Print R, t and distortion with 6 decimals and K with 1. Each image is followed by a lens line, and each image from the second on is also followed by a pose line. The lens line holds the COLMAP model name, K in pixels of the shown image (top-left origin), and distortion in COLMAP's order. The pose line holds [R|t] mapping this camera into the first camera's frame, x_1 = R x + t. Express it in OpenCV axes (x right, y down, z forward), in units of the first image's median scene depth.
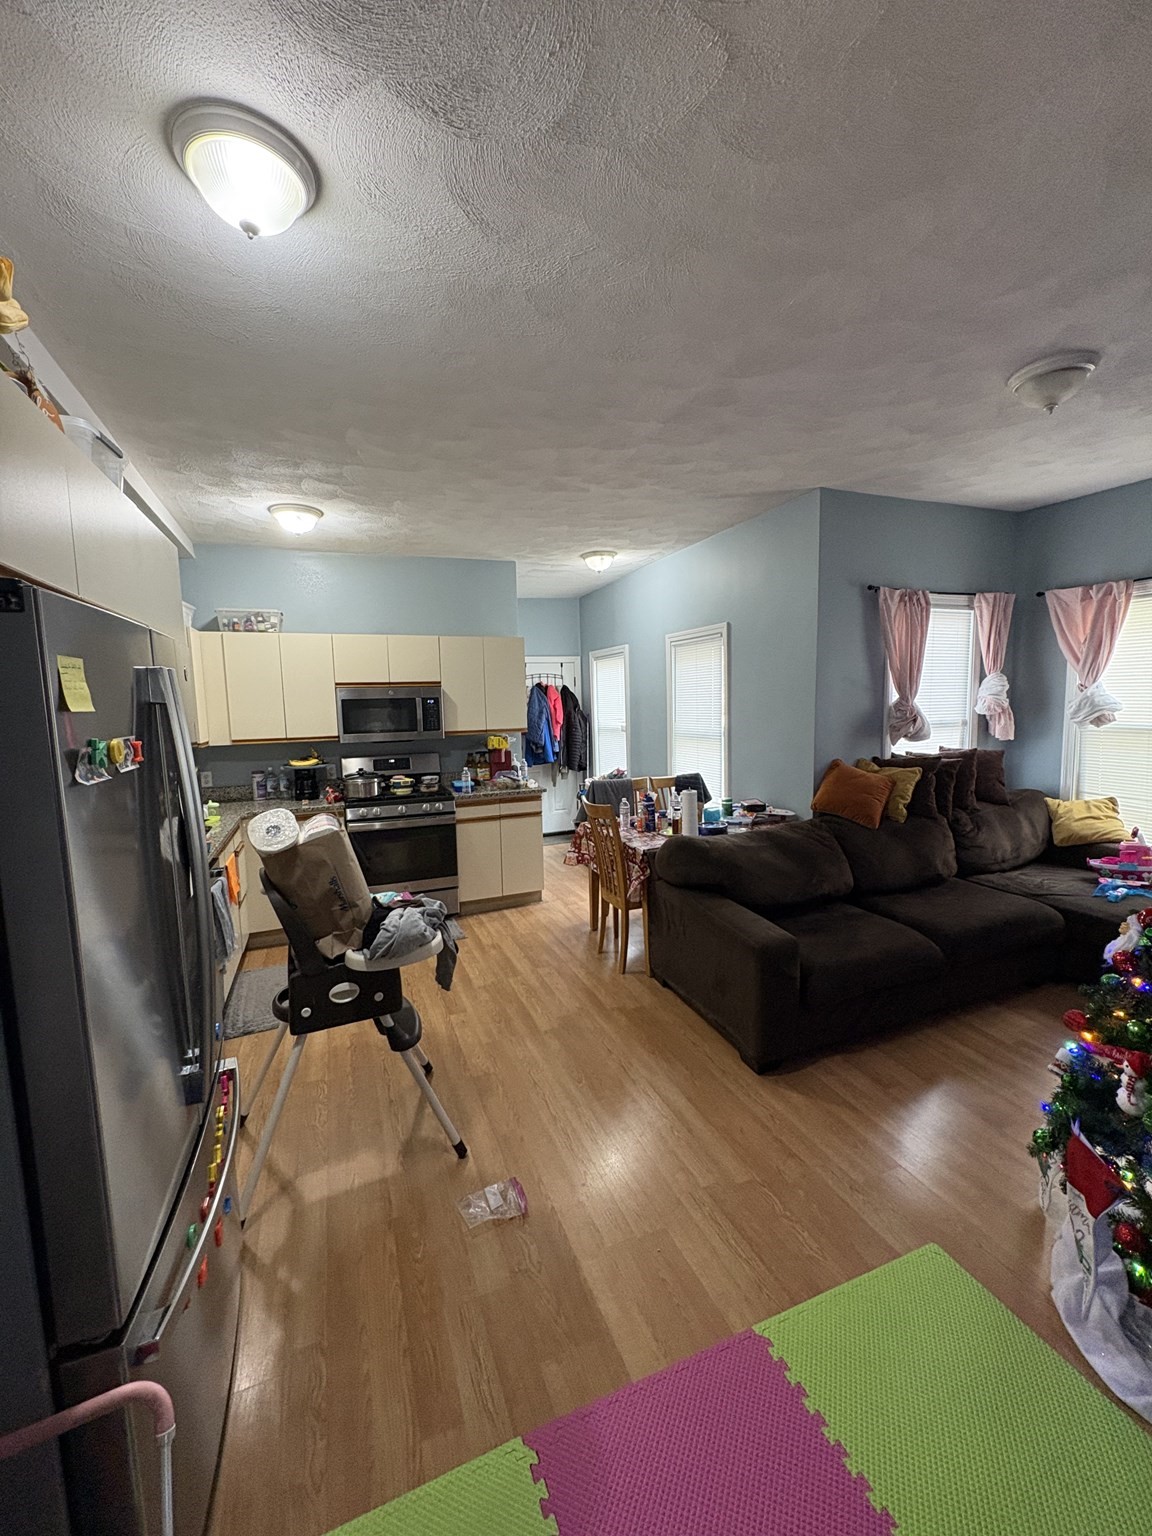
lens RADIAL K [[610.8, 0, 580.8], [0, 610.8, 765.8], [0, 0, 1]] dist [0.000531, -0.000234]
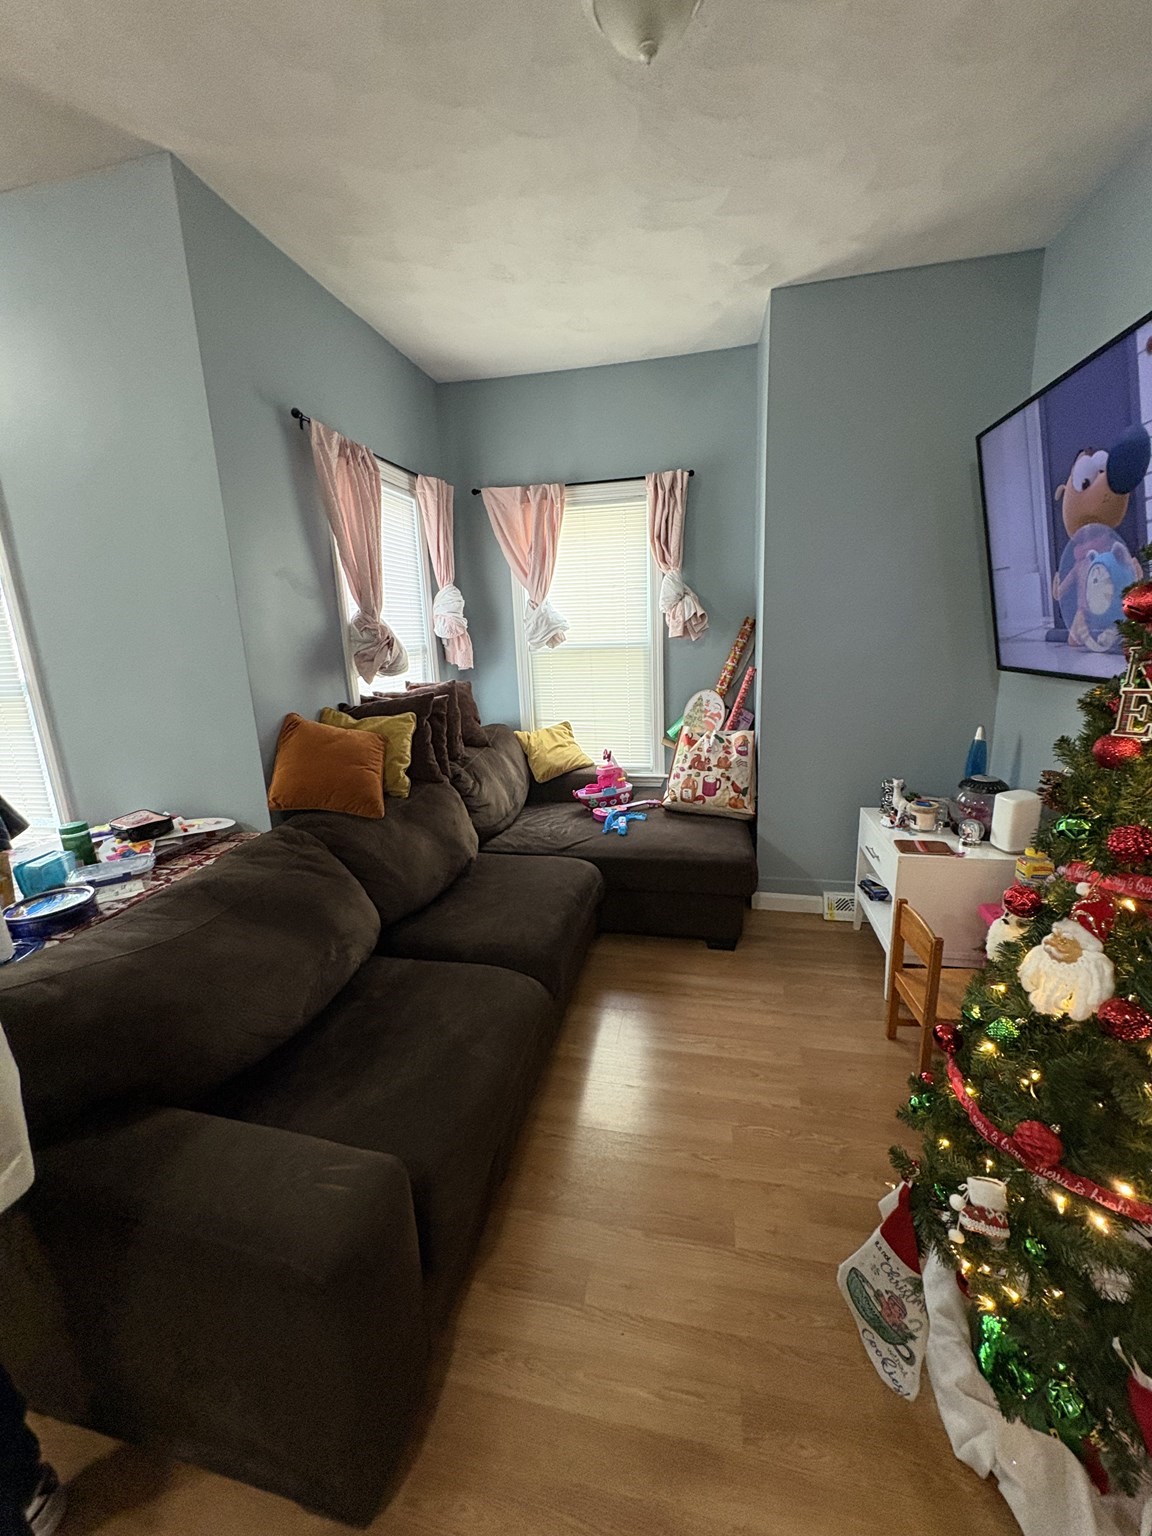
lens RADIAL K [[610.8, 0, 580.8], [0, 610.8, 765.8], [0, 0, 1]] dist [0.000531, -0.000234]
pose [[0.559594, -0.178334, 0.809352, 0.092061], [0.113662, 0.983861, 0.138199, -0.010844], [-0.820936, 0.014657, 0.570833, 0.437214]]
